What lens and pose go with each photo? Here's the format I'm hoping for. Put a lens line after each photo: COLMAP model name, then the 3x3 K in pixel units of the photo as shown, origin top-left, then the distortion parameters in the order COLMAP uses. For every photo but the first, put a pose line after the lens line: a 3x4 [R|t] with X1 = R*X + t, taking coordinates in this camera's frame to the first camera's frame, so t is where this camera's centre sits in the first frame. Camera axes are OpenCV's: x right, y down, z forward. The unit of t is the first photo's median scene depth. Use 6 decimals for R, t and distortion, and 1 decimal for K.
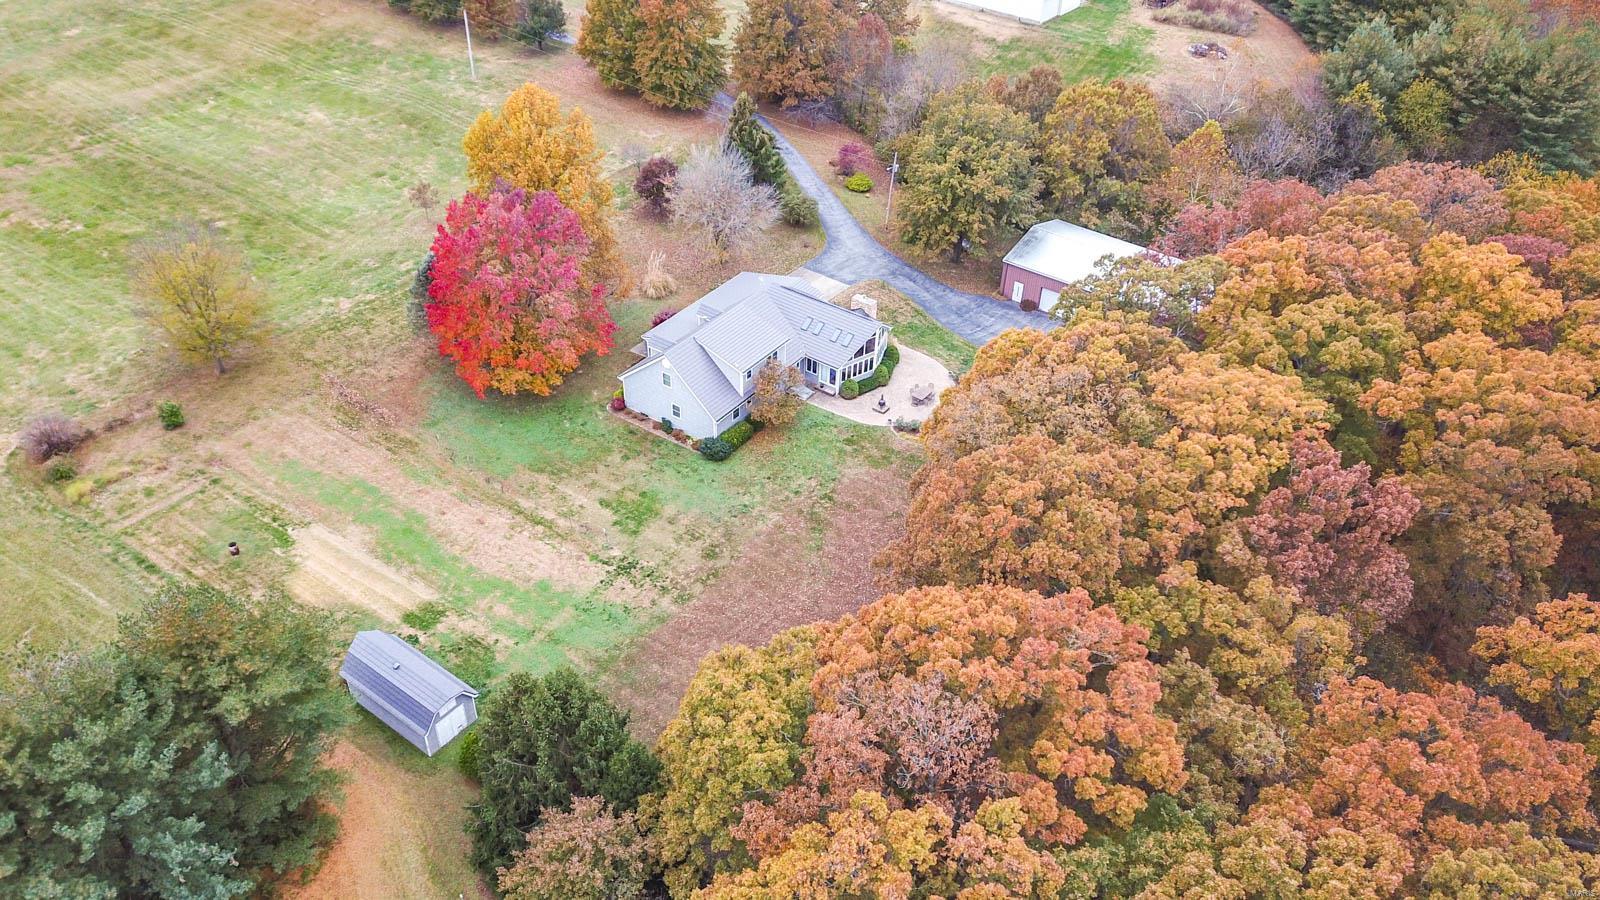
lens RADIAL K [[1219.0, 0, 803.8], [0, 1219.0, 445.5], [0, 0, 1]] dist [0.010297, -0.010083]
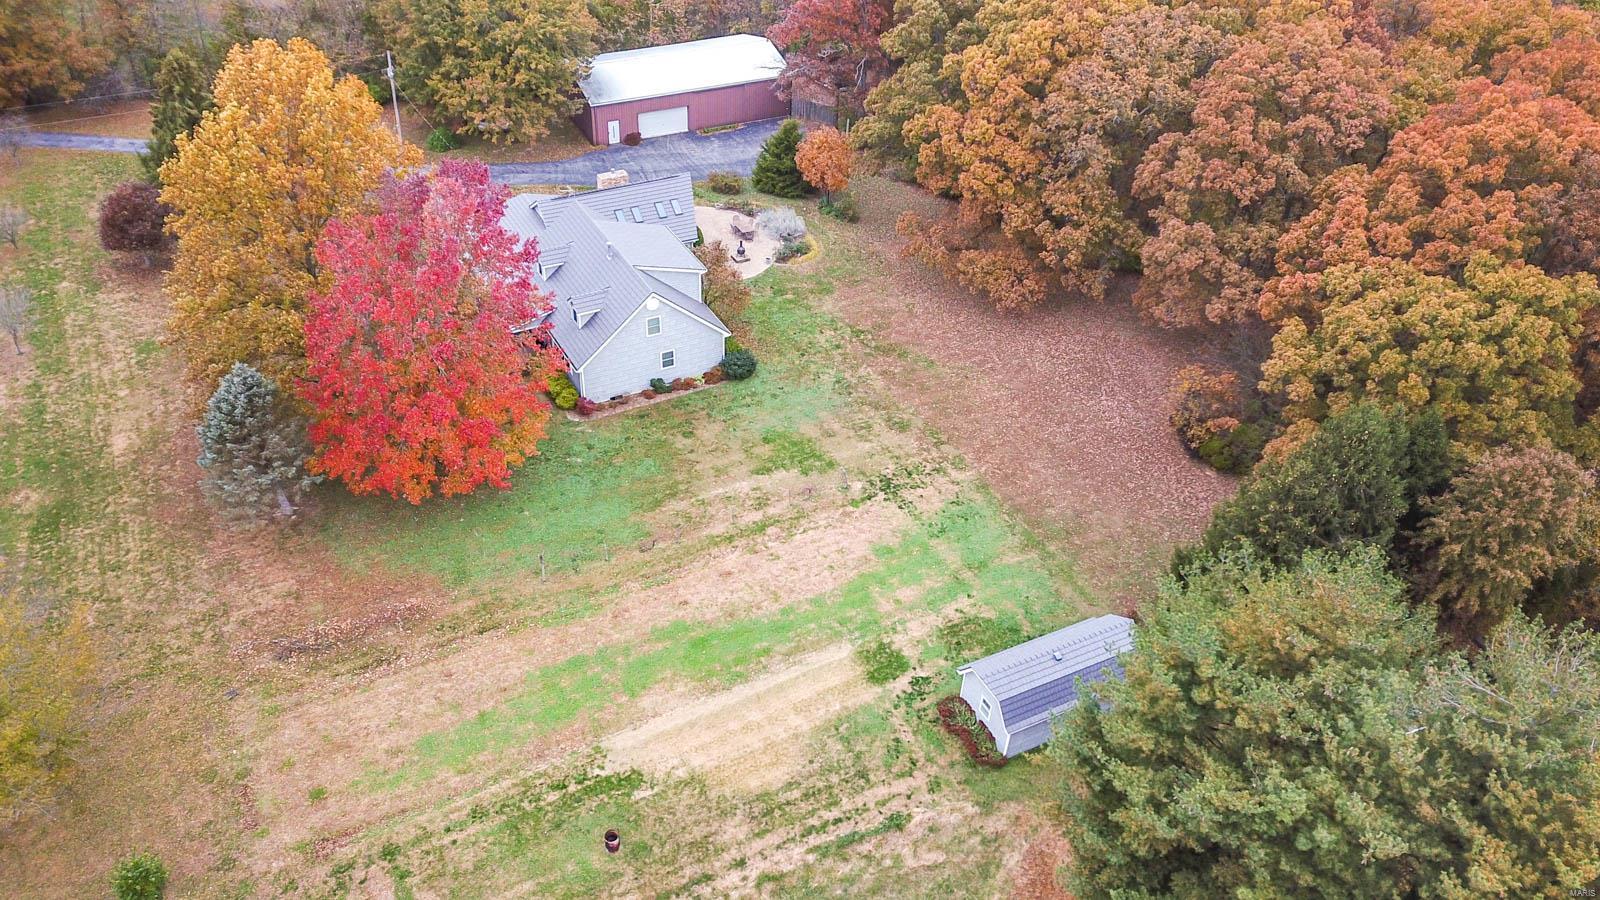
lens RADIAL K [[1219.0, 0, 814.6], [0, 1219.0, 453.7], [0, 0, 1]] dist [0.010297, -0.010083]
pose [[0.440437, -0.563157, 0.699192, -0.655307], [0.512070, 0.797274, 0.319592, -0.184855], [-0.737427, 0.217275, 0.639525, 0.448184]]
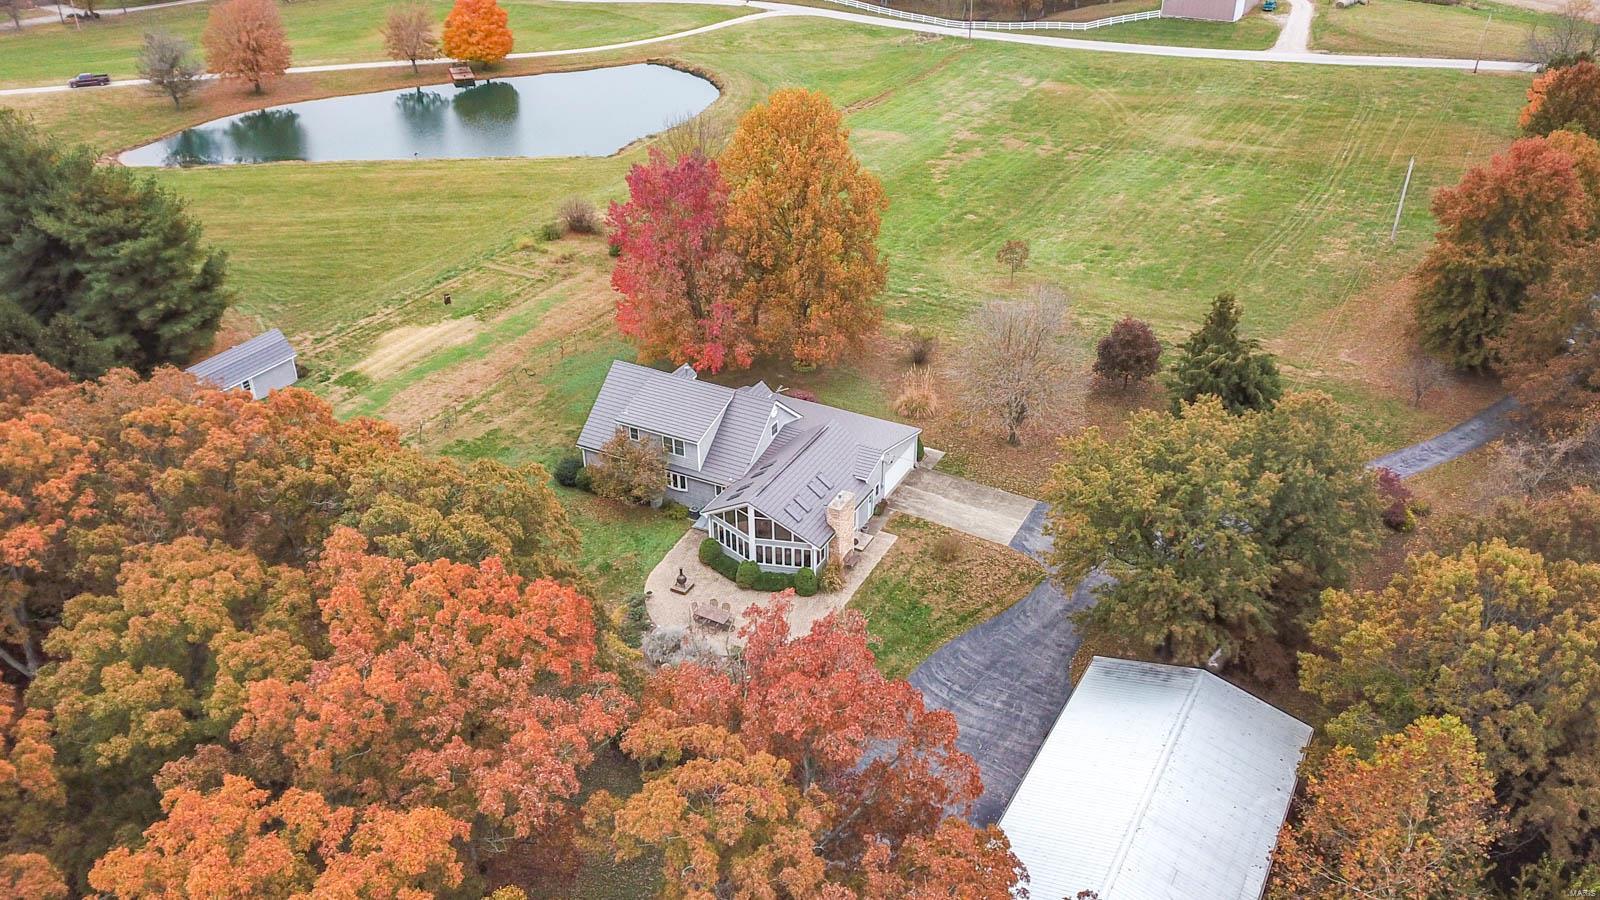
lens RADIAL K [[1219.0, 0, 802.0], [0, 1219.0, 451.2], [0, 0, 1]] dist [0.010297, -0.010083]
pose [[0.126652, 0.479827, -0.868173, 0.706446], [-0.582484, 0.744408, 0.326450, -0.393346], [0.802915, 0.464352, 0.373772, 0.795416]]
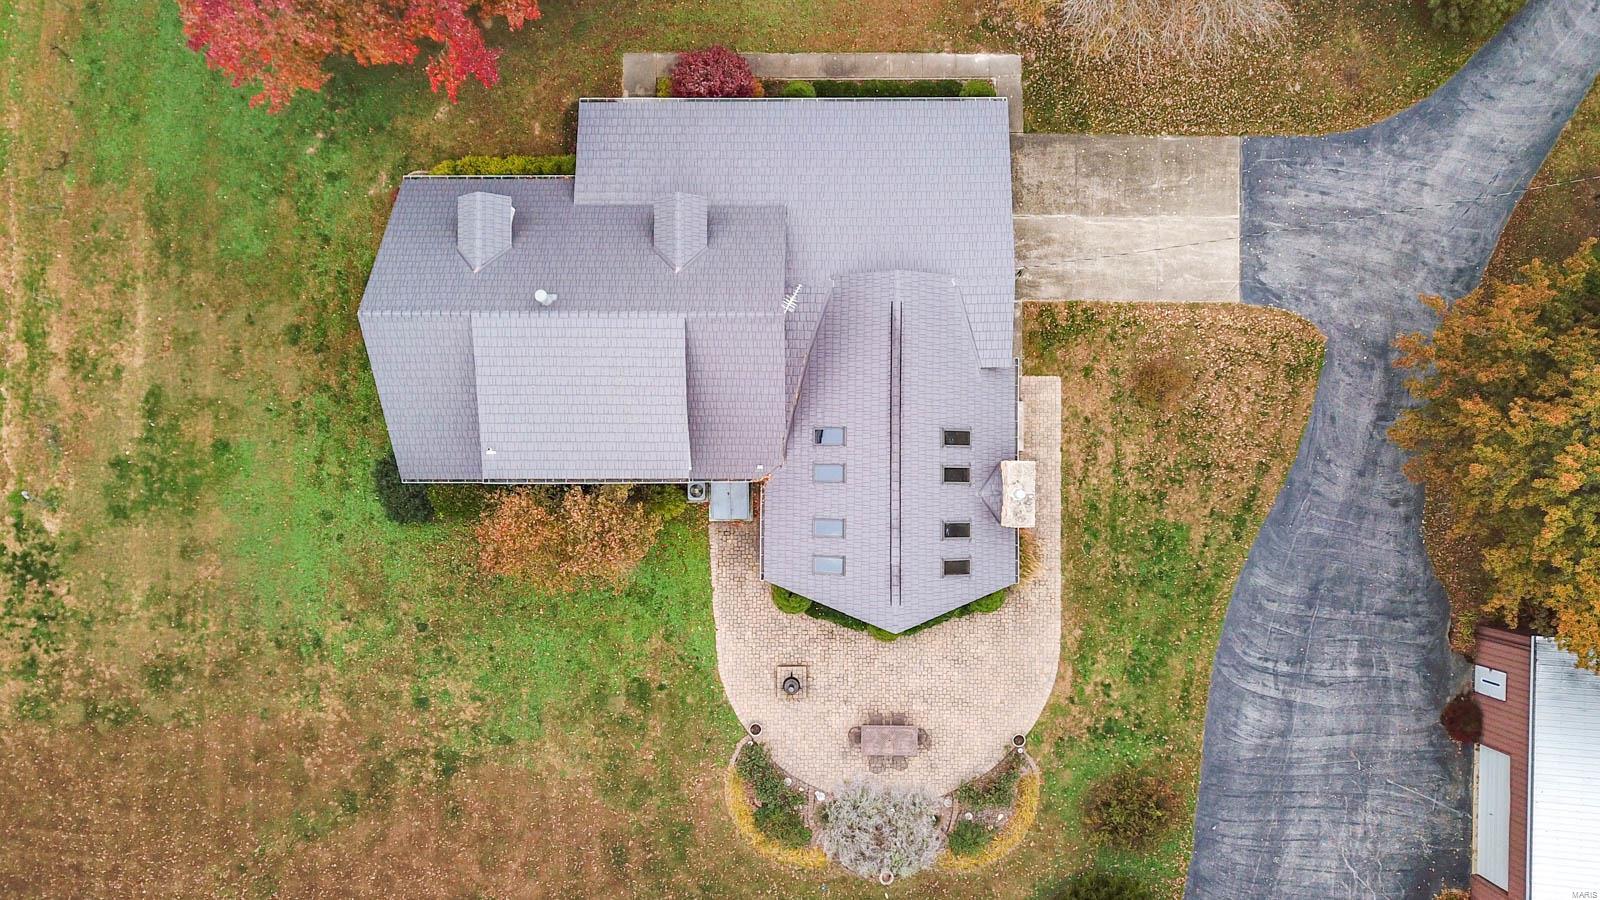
lens RADIAL K [[1219.0, 0, 802.5], [0, 1219.0, 449.1], [0, 0, 1]] dist [0.010297, -0.010083]
pose [[0.571646, 0.818612, -0.055627, 0.023838], [-0.465176, 0.379193, 0.799890, -0.427878], [0.675893, -0.431378, 0.597563, 0.833499]]
